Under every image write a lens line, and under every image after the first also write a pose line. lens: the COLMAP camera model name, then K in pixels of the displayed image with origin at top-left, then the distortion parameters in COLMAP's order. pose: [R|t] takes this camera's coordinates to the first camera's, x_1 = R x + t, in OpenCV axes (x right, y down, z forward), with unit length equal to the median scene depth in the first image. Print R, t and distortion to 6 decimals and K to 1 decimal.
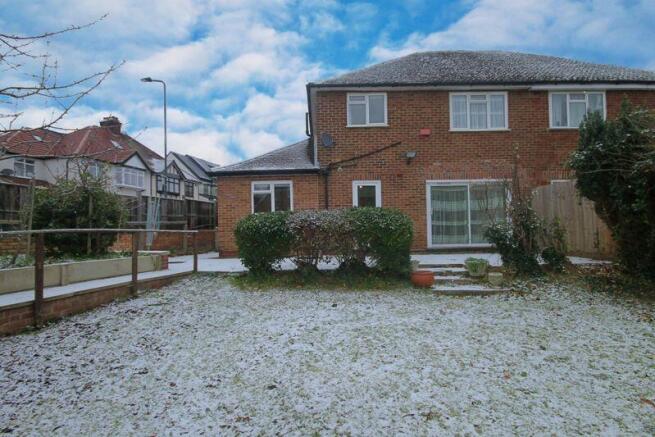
lens RADIAL K [[320.5, 0, 325.3], [0, 320.5, 221.8], [0, 0, 1]] dist [-0.000544, -0.000050]
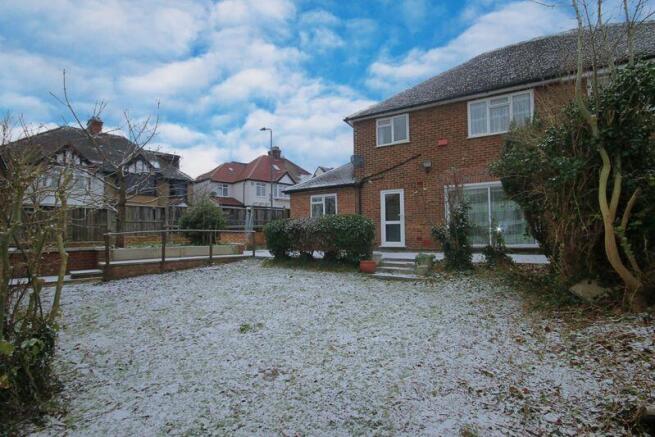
lens RADIAL K [[320.5, 0, 325.3], [0, 320.5, 221.8], [0, 0, 1]] dist [-0.000544, -0.000050]
pose [[0.863773, -0.013579, -0.503698, 0.515648], [0.012505, 0.999907, -0.005511, -0.004327], [0.503726, -0.001539, 0.863862, -0.164292]]
